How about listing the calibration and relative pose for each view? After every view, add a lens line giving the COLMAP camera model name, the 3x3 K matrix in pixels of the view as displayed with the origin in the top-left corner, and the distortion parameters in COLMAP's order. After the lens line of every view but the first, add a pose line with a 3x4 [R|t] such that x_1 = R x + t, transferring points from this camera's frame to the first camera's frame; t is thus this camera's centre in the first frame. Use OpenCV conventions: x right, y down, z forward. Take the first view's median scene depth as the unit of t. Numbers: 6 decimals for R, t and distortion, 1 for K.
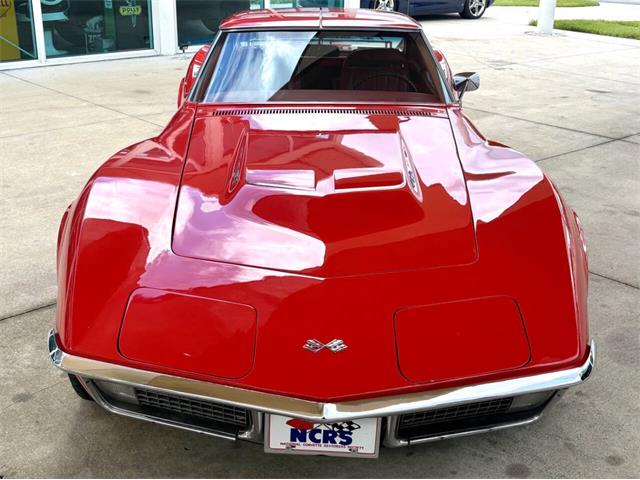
lens RADIAL K [[821.9, 0, 317.6], [0, 821.9, 240.5], [0, 0, 1]] dist [0.005680, 0.008200]
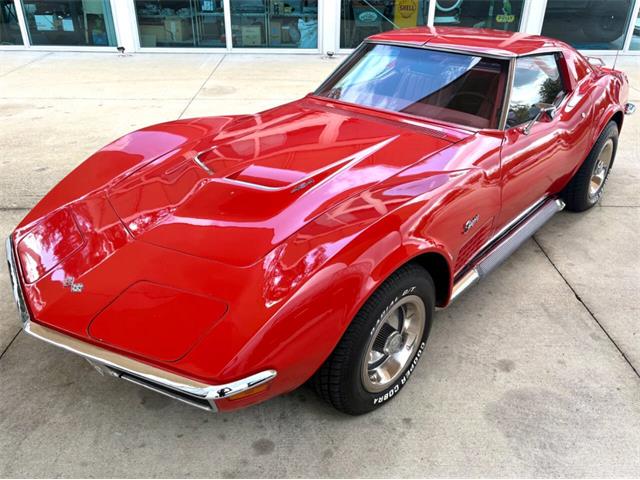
lens RADIAL K [[537.5, 0, 317.3], [0, 537.5, 236.2], [0, 0, 1]] dist [0.036066, -0.003085]
pose [[0.751627, 0.306090, -0.584265, 0.782784], [-0.234591, 0.951940, 0.196920, -0.208184], [0.616461, -0.010947, 0.787310, 0.527029]]
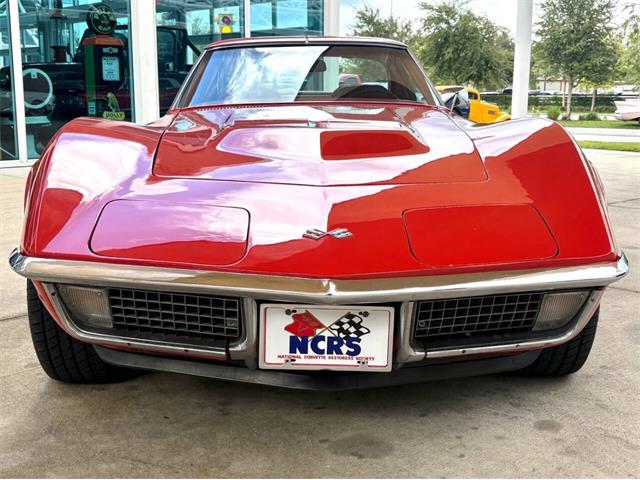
lens RADIAL K [[805.4, 0, 320.0], [0, 805.4, 240.0], [0, 0, 1]] dist [0.150191, -0.444023]
pose [[0.999380, -0.018542, 0.029938, -0.024247], [0.023676, 0.983115, -0.181450, 0.282016], [-0.026068, 0.182046, 0.982944, 0.142989]]
